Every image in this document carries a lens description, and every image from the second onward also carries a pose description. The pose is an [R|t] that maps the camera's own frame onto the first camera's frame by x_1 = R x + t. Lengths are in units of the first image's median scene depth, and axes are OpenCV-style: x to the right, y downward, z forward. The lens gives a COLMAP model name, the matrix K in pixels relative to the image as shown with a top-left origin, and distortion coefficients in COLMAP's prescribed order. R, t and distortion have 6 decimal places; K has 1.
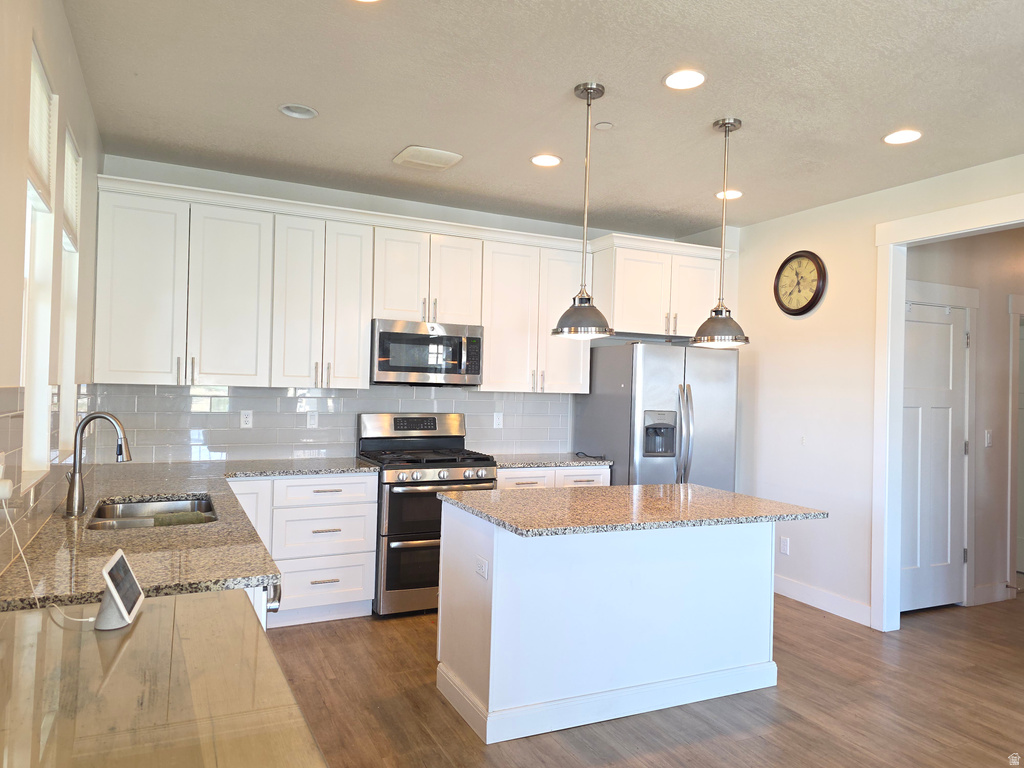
lens RADIAL K [[711.3, 0, 516.9], [0, 711.3, 380.1], [0, 0, 1]] dist [0.055685, -0.057387]
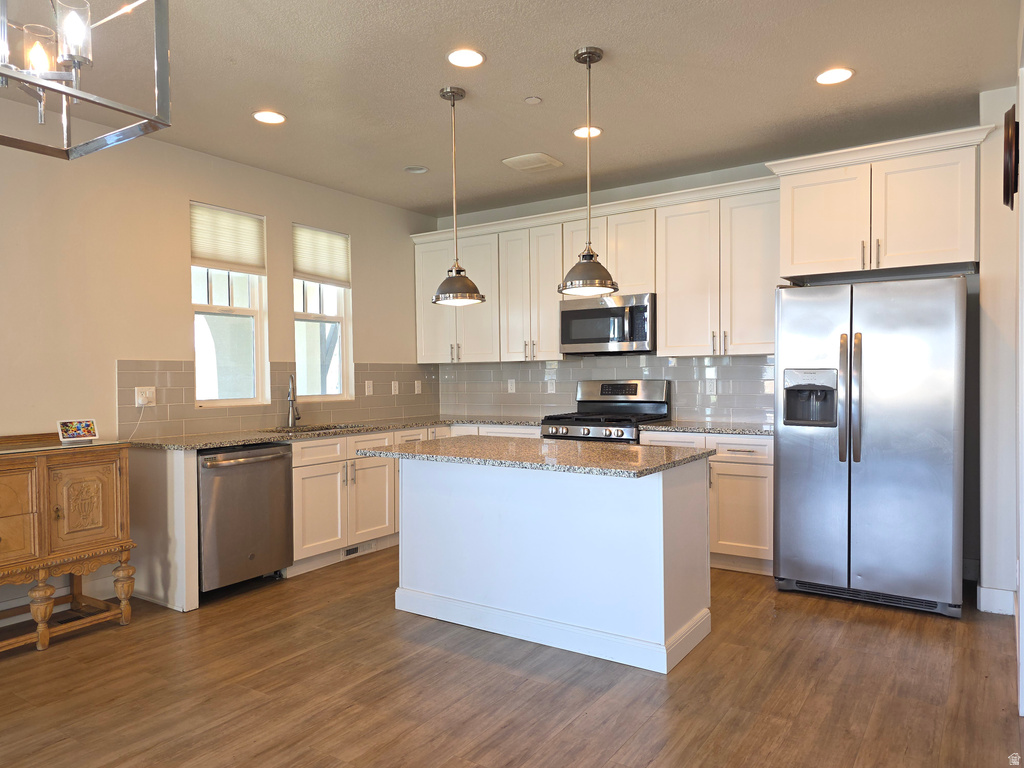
lens RADIAL K [[711.3, 0, 511.1], [0, 711.3, 389.8], [0, 0, 1]] dist [0.055685, -0.057387]
pose [[0.499950, -0.015250, -0.865920, 0.865179], [0.034621, 0.999398, 0.002389, 0.063018], [0.865362, -0.031174, 0.500177, 0.355117]]
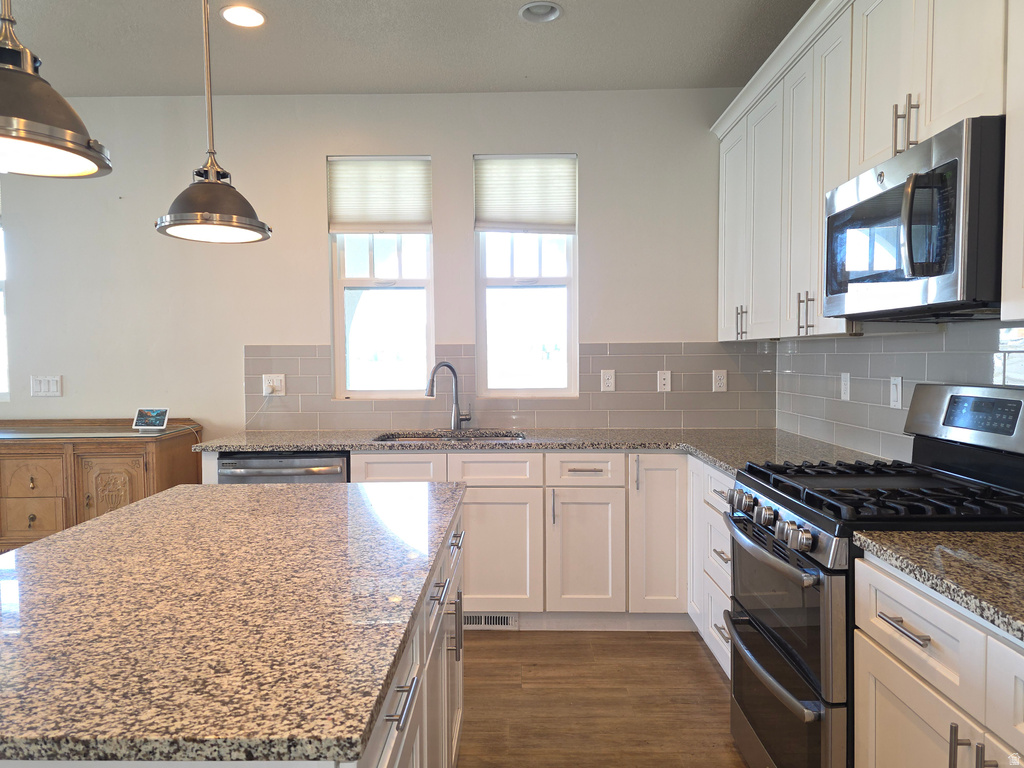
lens RADIAL K [[711.3, 0, 508.6], [0, 711.3, 381.6], [0, 0, 1]] dist [0.055685, -0.057387]
pose [[-0.460500, 0.006086, -0.887639, 0.397492], [0.004292, 0.999980, 0.004629, 0.049405], [0.887649, -0.001678, -0.460517, 1.125503]]
